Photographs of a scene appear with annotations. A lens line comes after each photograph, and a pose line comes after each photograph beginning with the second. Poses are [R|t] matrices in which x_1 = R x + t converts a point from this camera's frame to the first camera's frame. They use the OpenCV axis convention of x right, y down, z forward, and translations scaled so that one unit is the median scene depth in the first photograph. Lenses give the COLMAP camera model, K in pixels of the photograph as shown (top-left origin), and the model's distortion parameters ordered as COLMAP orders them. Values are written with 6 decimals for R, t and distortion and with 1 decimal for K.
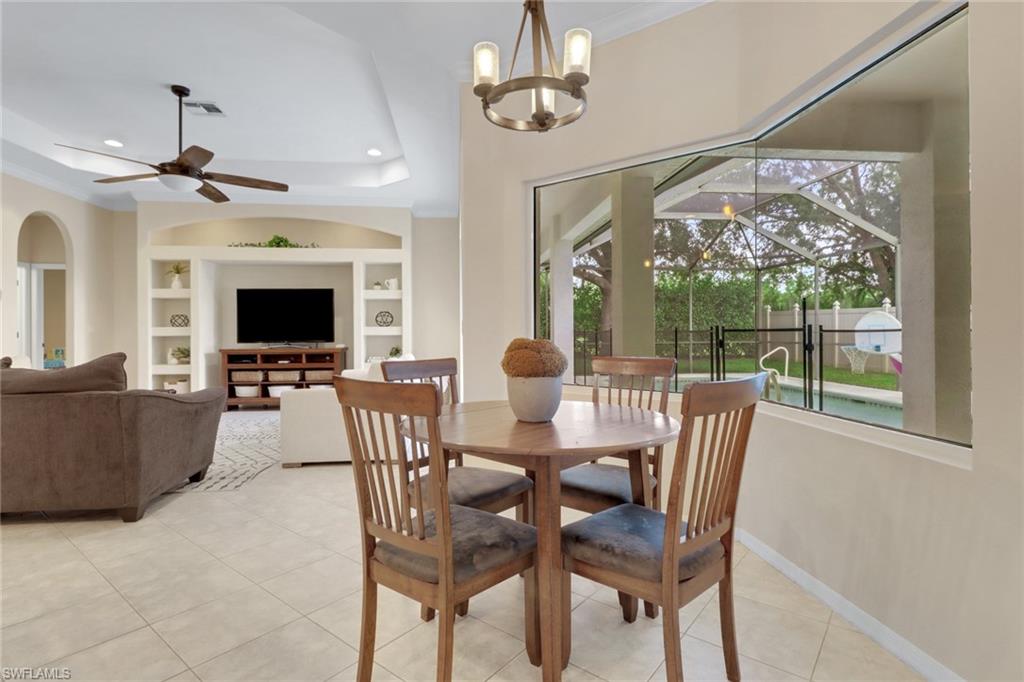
lens RADIAL K [[518.8, 0, 496.1], [0, 518.8, 326.9], [0, 0, 1]] dist [0.028188, 0.000185]
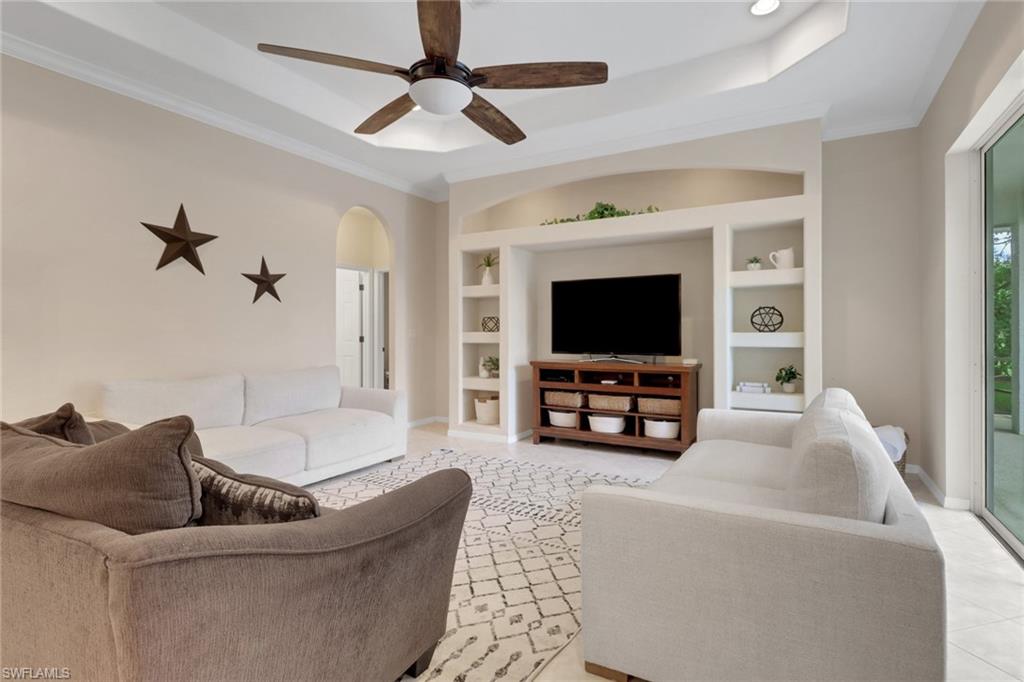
lens RADIAL K [[518.8, 0, 511.5], [0, 518.8, 333.8], [0, 0, 1]] dist [0.028188, 0.000185]
pose [[0.828869, 0.005366, -0.559416, -0.126110], [0.000906, 0.999940, 0.010935, -0.005732], [0.559441, -0.009571, 0.828815, 0.351244]]
